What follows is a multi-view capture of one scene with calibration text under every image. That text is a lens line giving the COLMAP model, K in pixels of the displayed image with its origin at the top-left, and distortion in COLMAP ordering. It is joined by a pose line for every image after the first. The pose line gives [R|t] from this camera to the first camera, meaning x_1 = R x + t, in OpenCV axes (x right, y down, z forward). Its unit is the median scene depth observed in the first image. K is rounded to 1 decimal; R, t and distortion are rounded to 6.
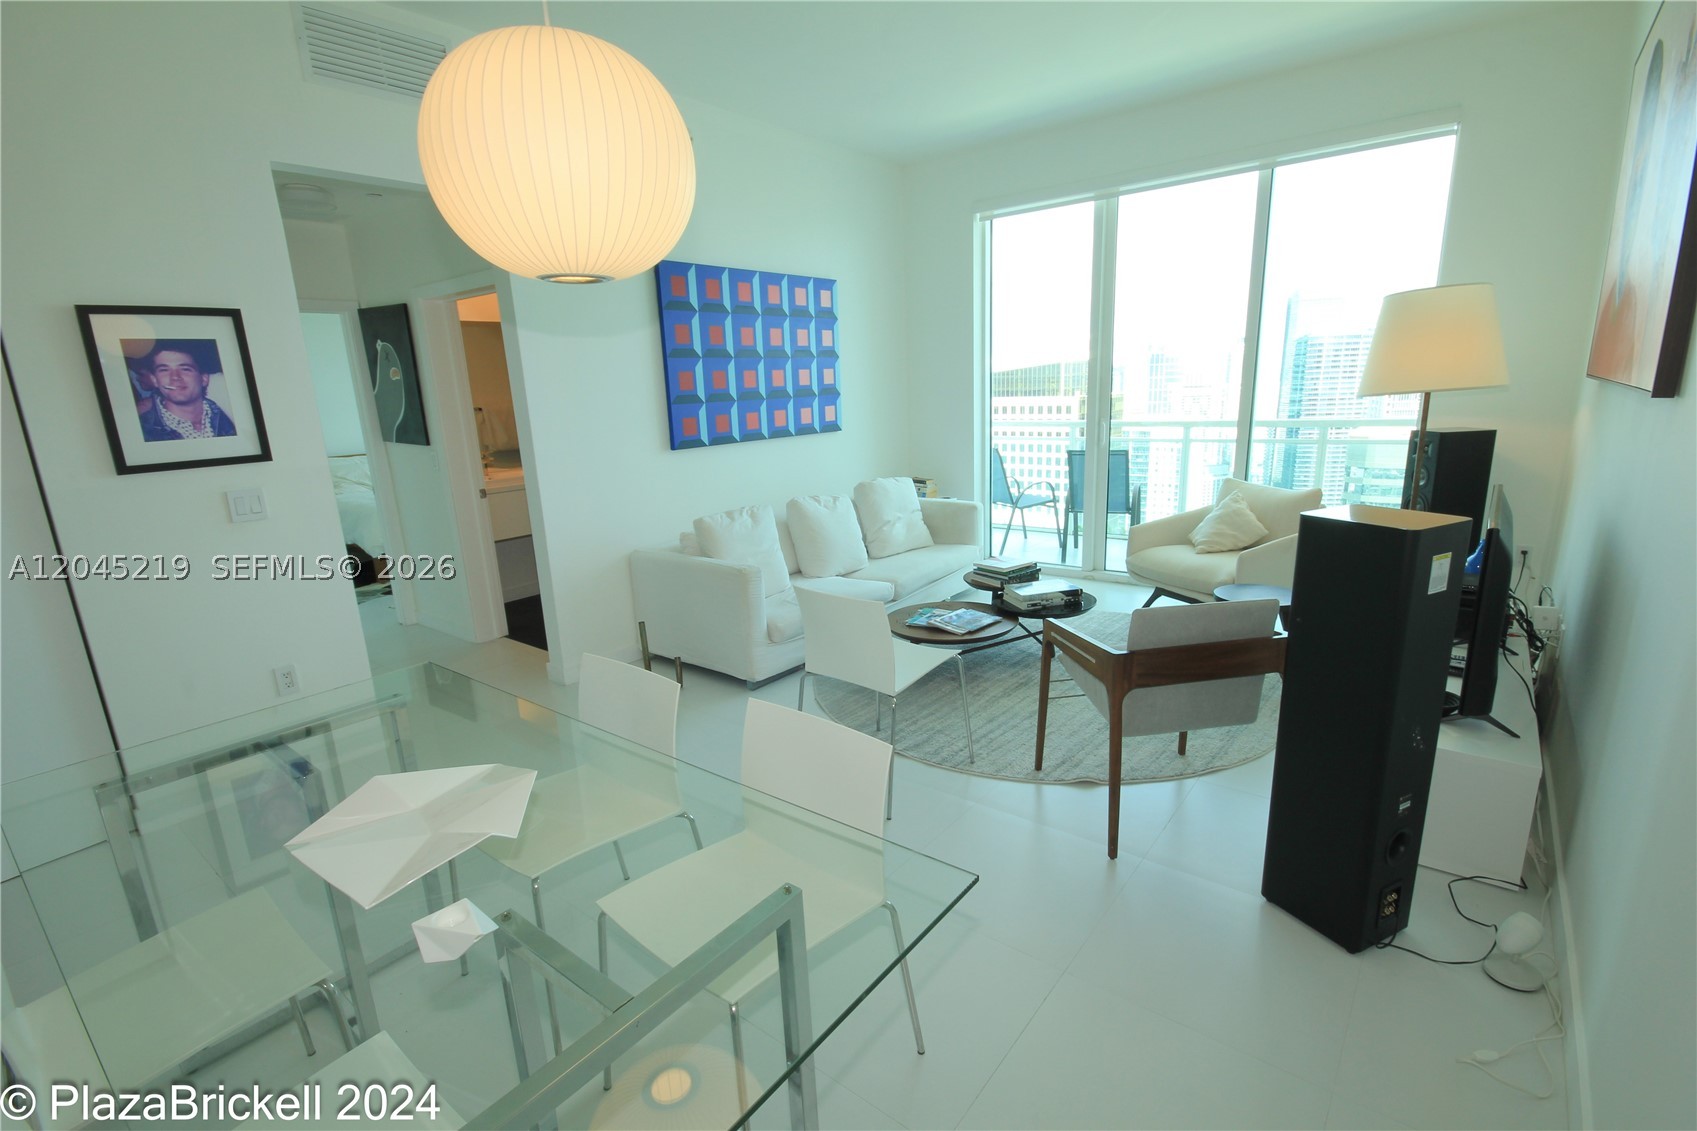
lens RADIAL K [[784.3, 0, 854.0], [0, 784.3, 577.7], [0, 0, 1]] dist [0.005588, -0.007348]
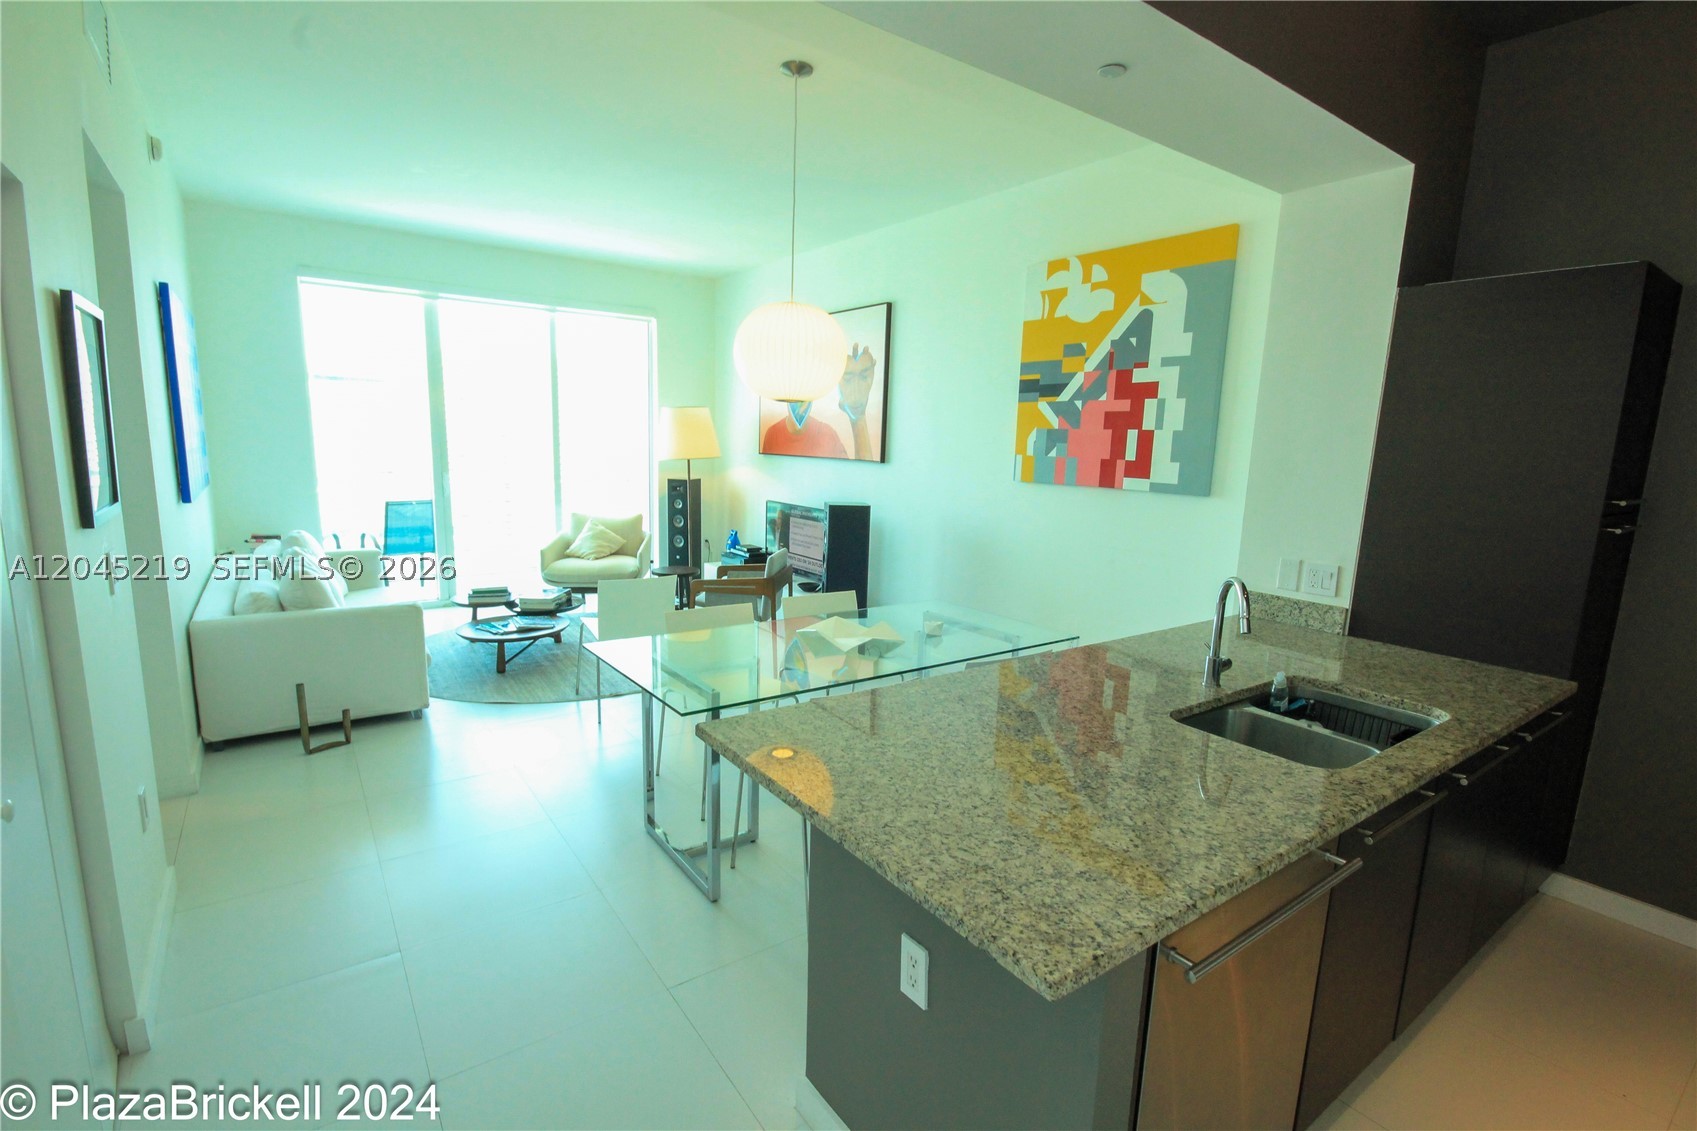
lens RADIAL K [[784.3, 0, 858.4], [0, 784.3, 577.4], [0, 0, 1]] dist [0.005588, -0.007348]
pose [[0.267128, -0.119082, 0.956275, -0.825674], [0.194090, 0.978648, 0.067651, -0.001320], [-0.943913, 0.167532, 0.284537, 0.088827]]
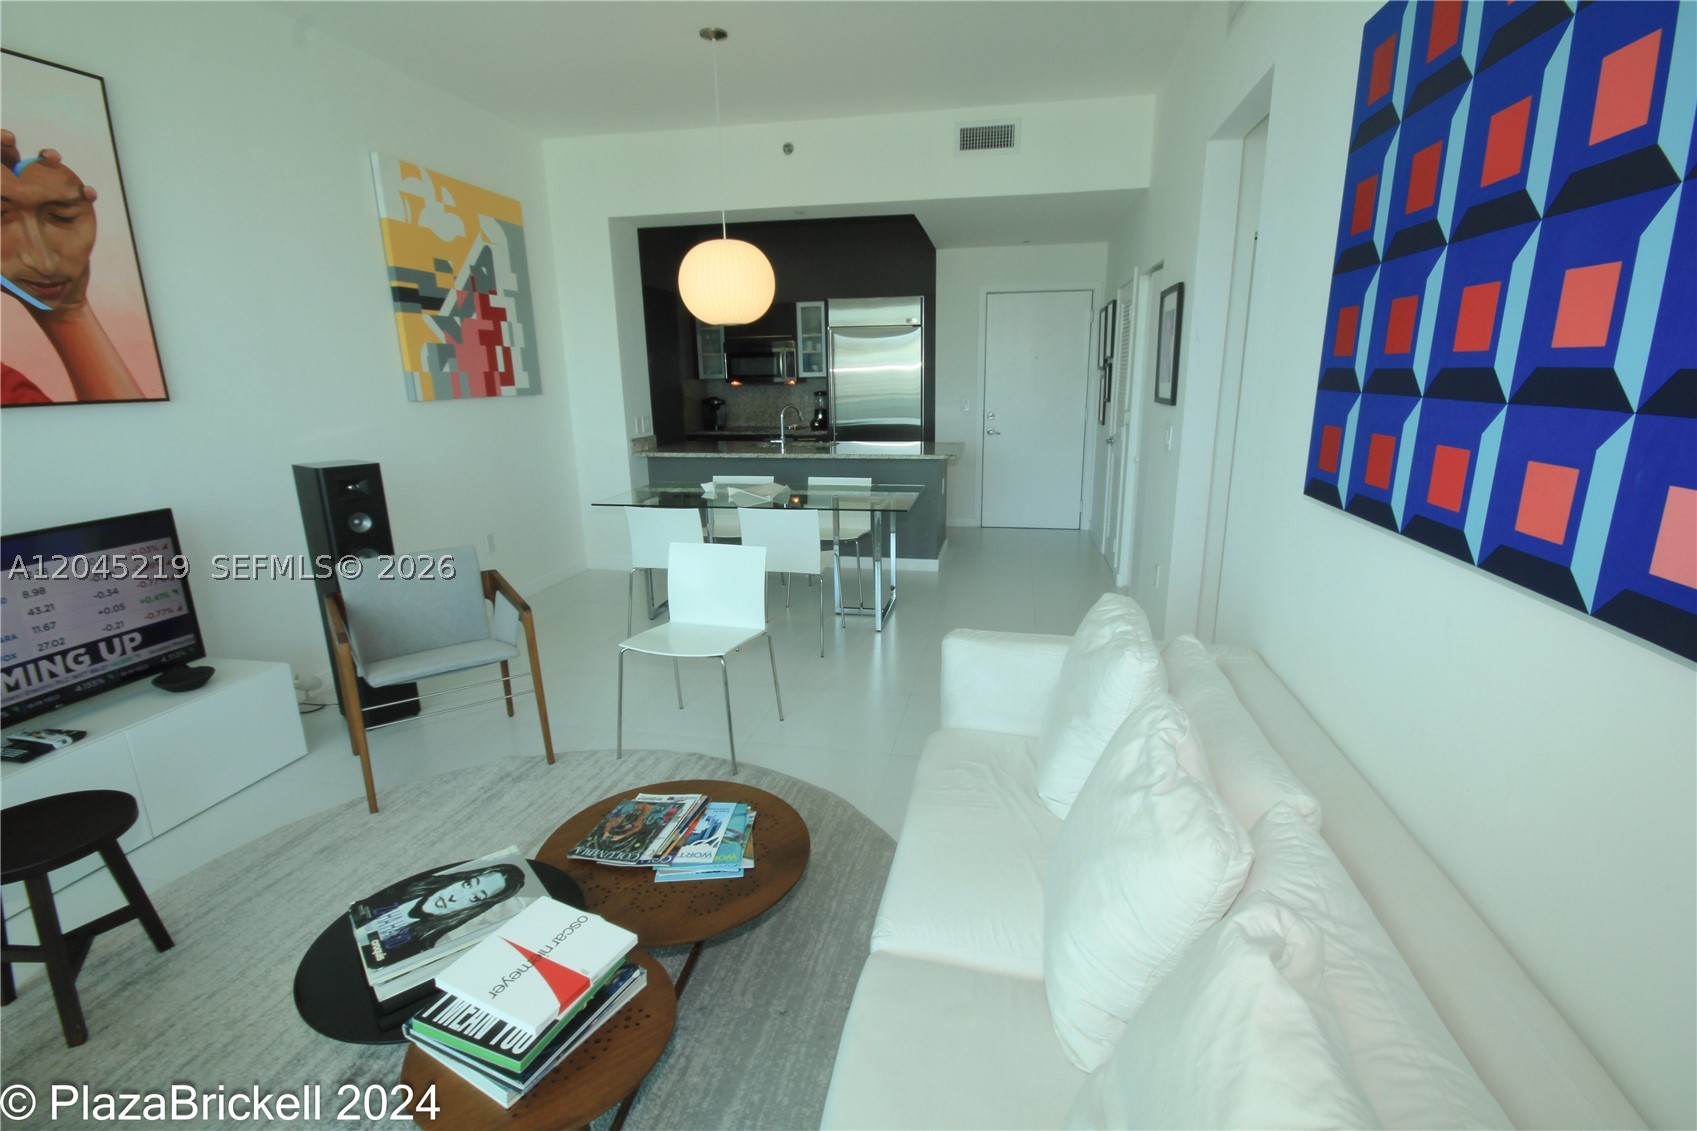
lens RADIAL K [[784.3, 0, 857.9], [0, 784.3, 571.9], [0, 0, 1]] dist [0.005588, -0.007348]
pose [[-0.888458, 0.164969, -0.428285, 0.180355], [-0.062147, 0.881330, 0.468397, -0.302962], [0.454731, 0.442768, -0.772772, 1.202876]]
